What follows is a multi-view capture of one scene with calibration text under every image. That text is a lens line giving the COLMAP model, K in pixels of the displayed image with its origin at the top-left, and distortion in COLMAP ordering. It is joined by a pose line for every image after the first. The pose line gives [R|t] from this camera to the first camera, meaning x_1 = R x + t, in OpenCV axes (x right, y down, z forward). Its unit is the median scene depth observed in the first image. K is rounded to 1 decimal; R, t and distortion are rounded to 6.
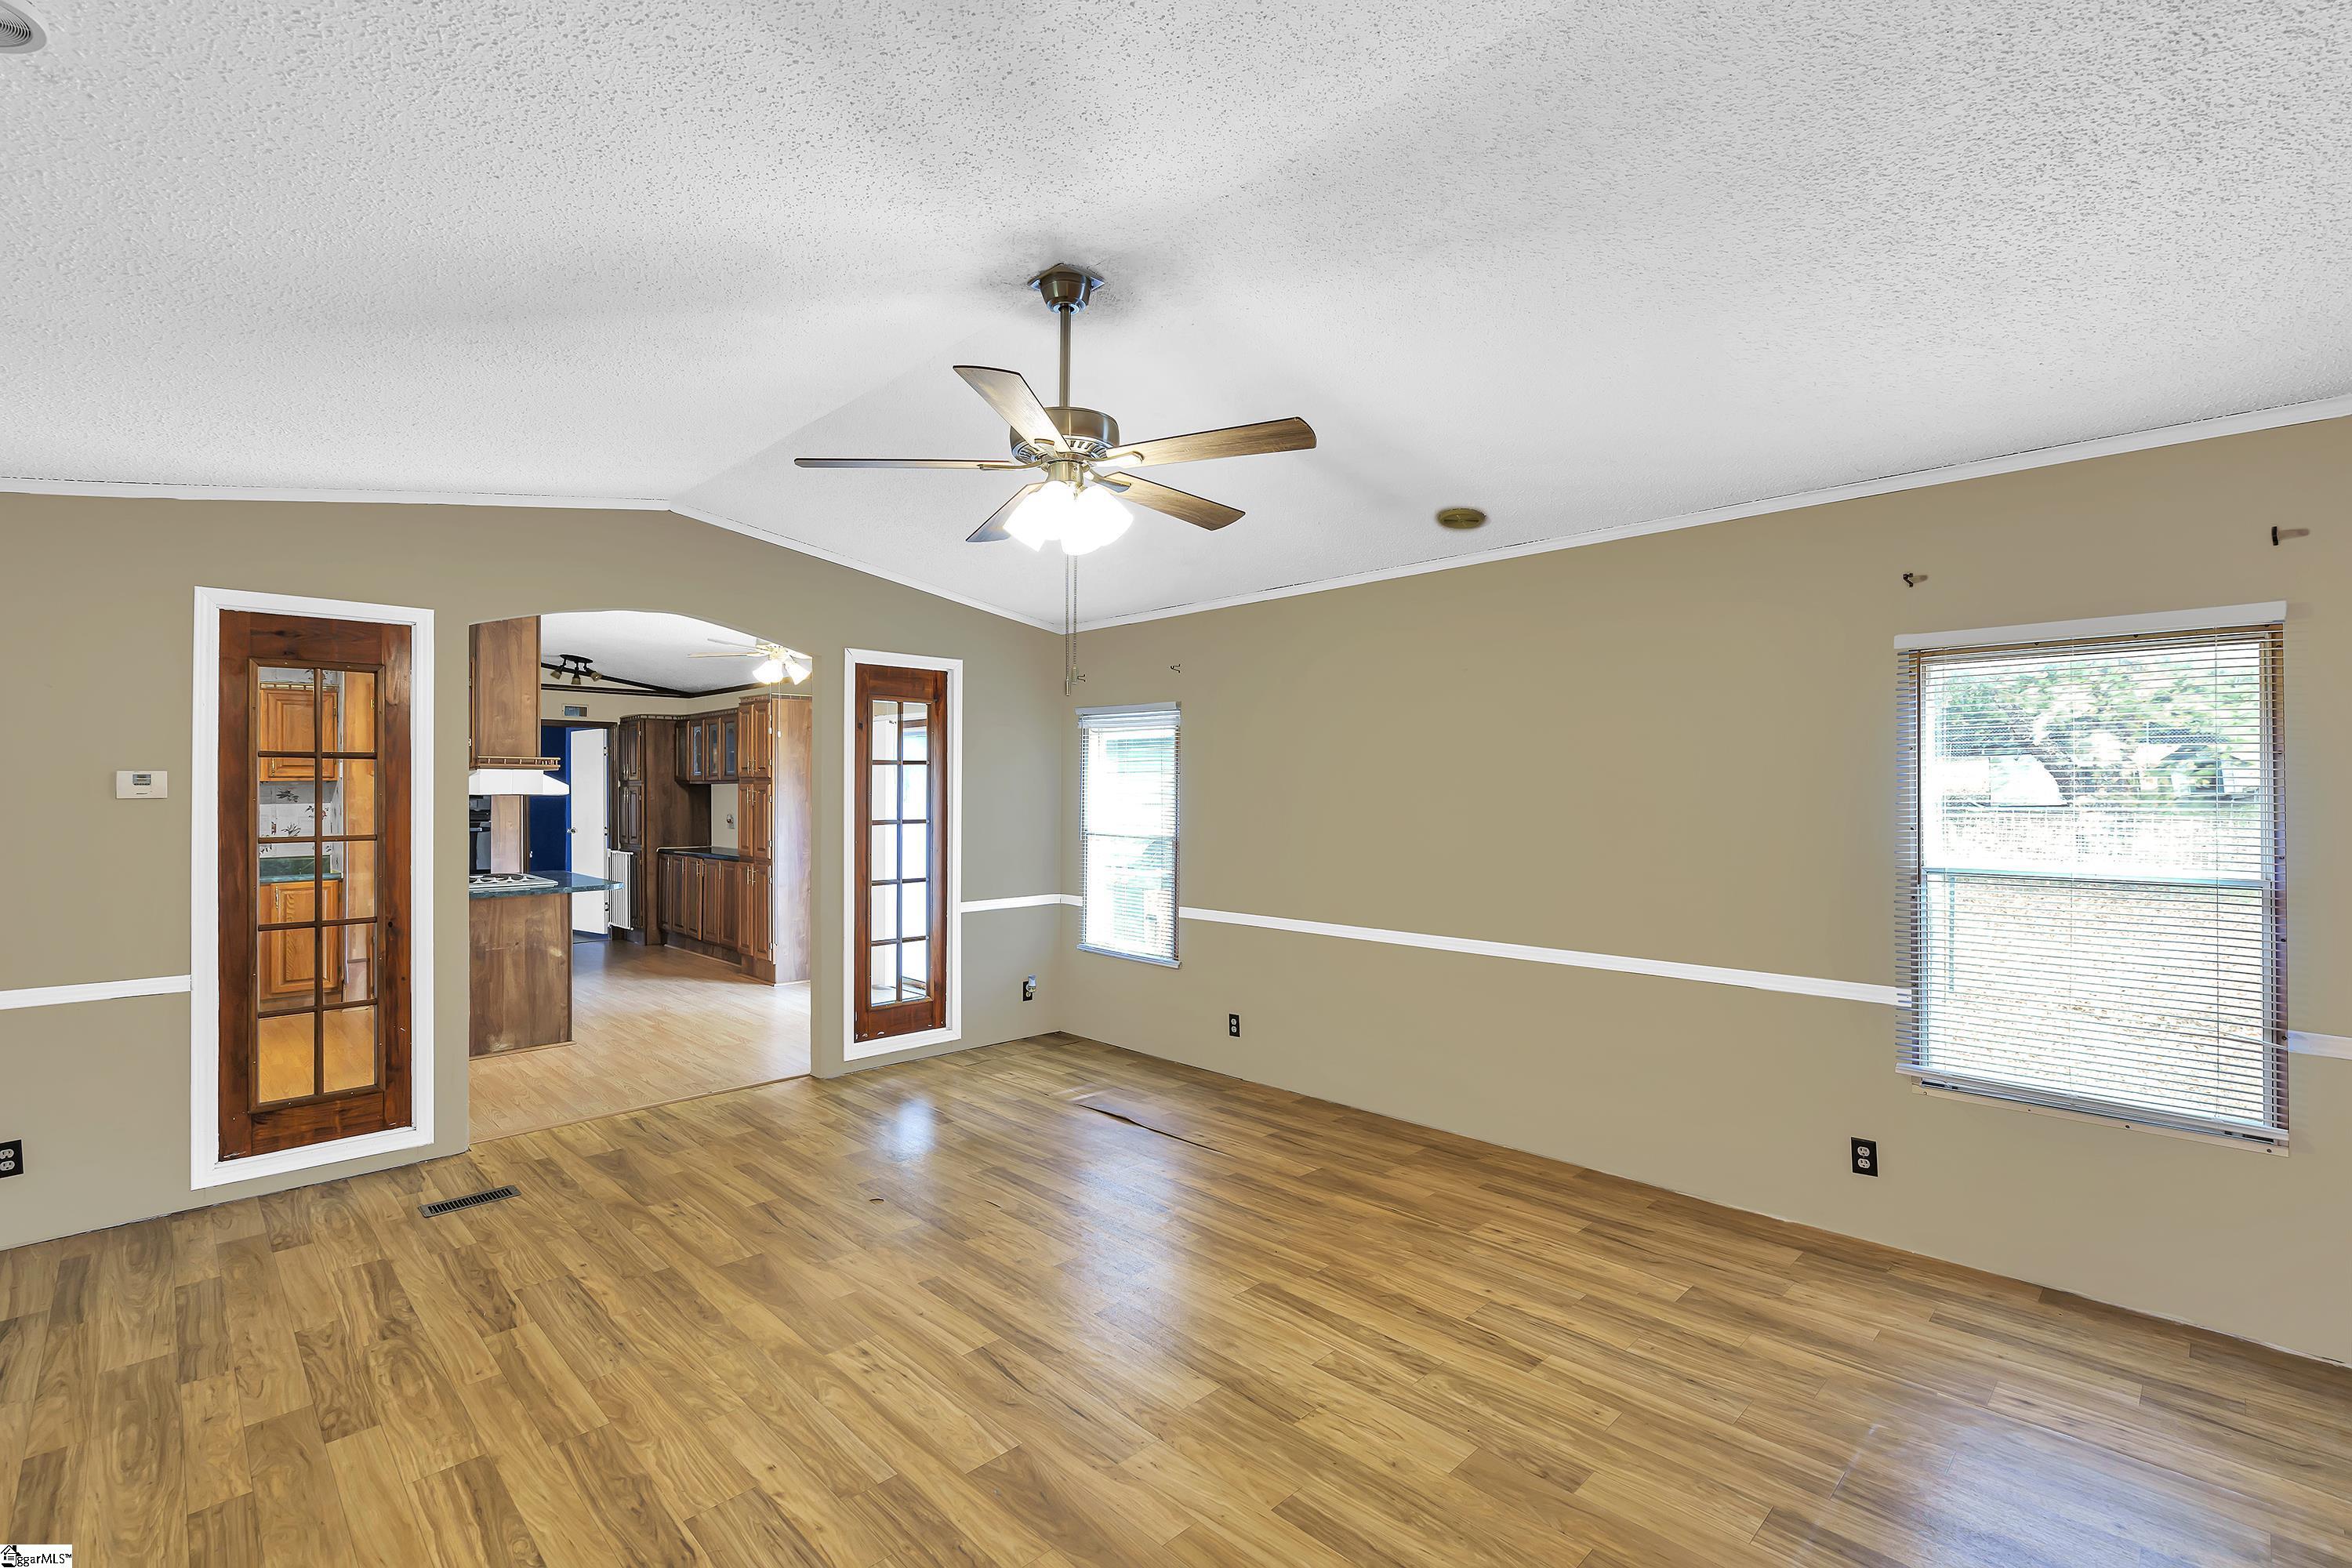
lens RADIAL K [[1060.9, 0, 1179.7], [0, 1060.9, 784.9], [0, 0, 1]] dist [0.000285, 0.002095]
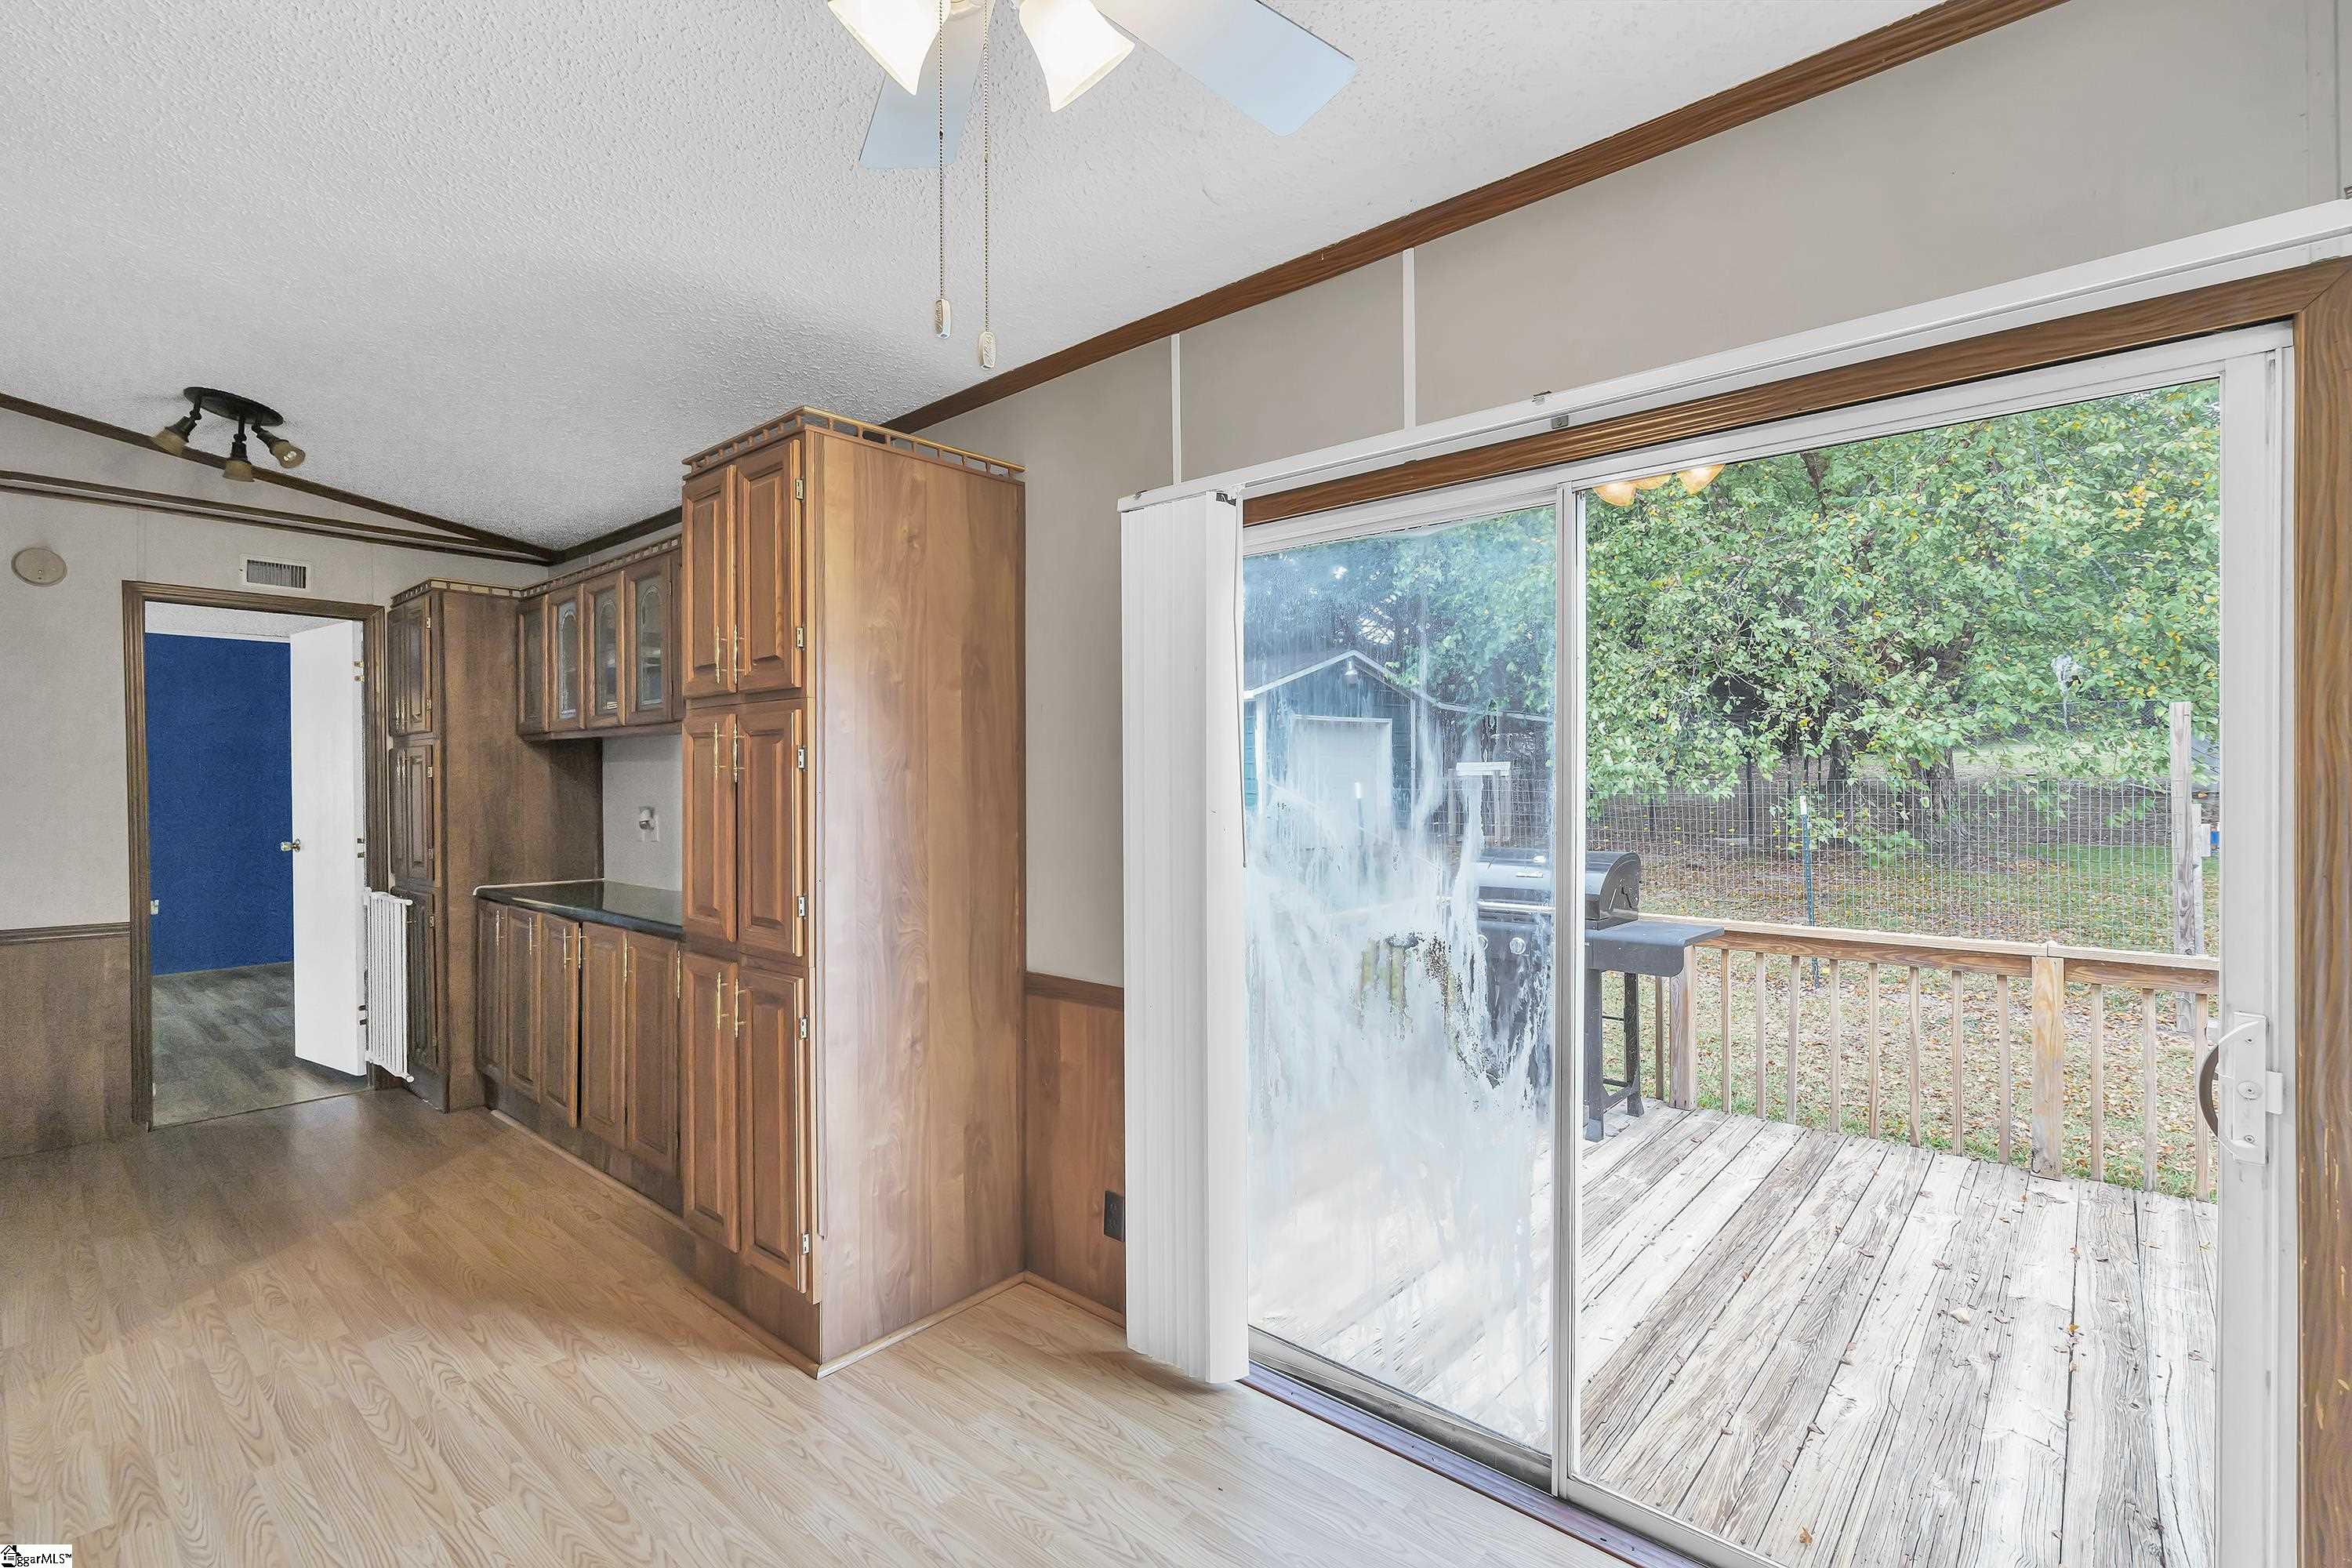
lens RADIAL K [[1060.9, 0, 1173.4], [0, 1060.9, 786.3], [0, 0, 1]] dist [0.000285, 0.002095]
pose [[0.997170, -0.003406, 0.075101, -0.488496], [0.002647, 0.999944, 0.010200, 0.029336], [-0.075132, -0.009972, 0.997124, 1.113999]]
